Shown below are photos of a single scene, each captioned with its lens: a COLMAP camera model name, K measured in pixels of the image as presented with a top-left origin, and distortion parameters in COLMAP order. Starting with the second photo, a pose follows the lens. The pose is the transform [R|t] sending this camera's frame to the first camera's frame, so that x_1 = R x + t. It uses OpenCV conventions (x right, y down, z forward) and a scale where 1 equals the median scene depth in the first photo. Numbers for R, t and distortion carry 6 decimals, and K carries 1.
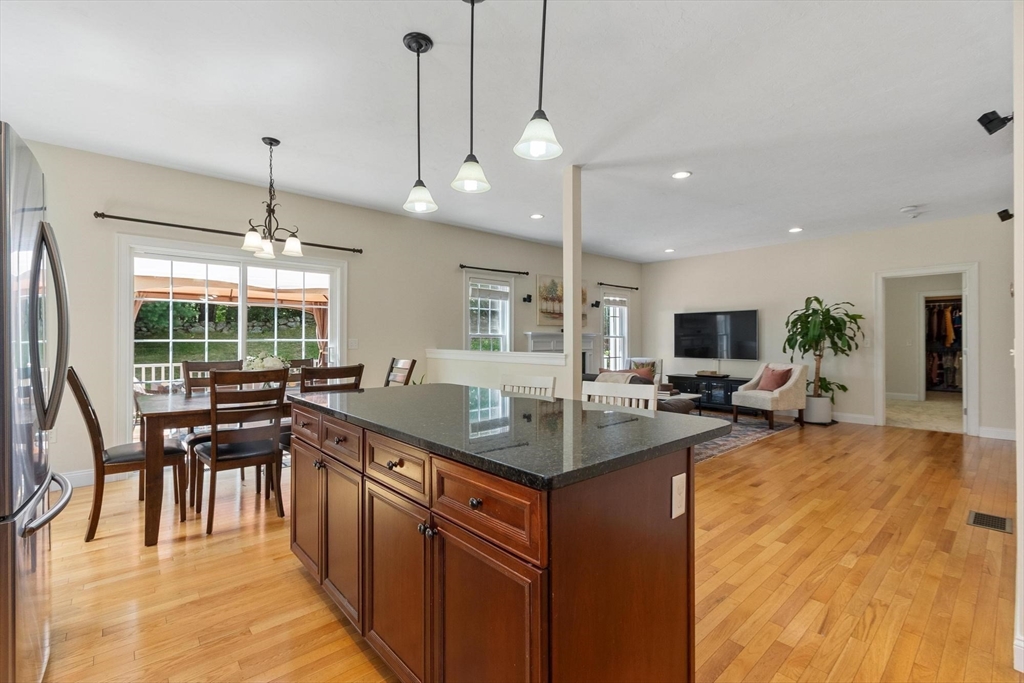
lens RADIAL K [[447.2, 0, 508.4], [0, 447.2, 338.8], [0, 0, 1]] dist [-0.000813, 0.000147]
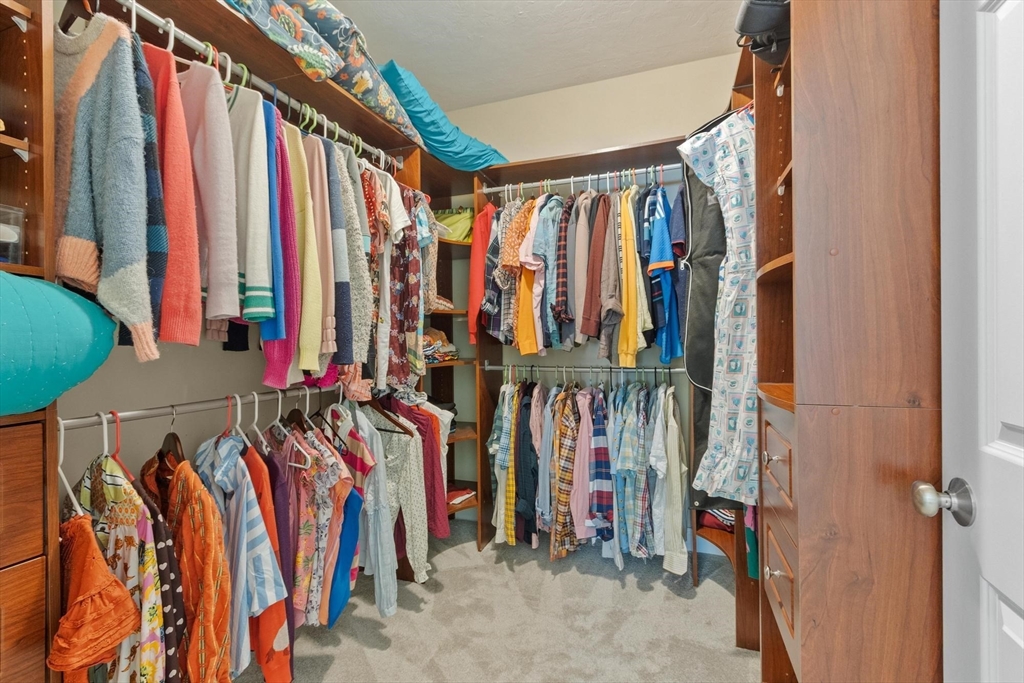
lens RADIAL K [[447.2, 0, 508.4], [0, 447.2, 338.8], [0, 0, 1]] dist [-0.000813, 0.000147]
pose [[0.874245, -0.012695, 0.485319, 1.314493], [0.010951, 0.999919, 0.006429, 0.003675], [-0.485362, -0.000306, 0.874313, 1.330019]]
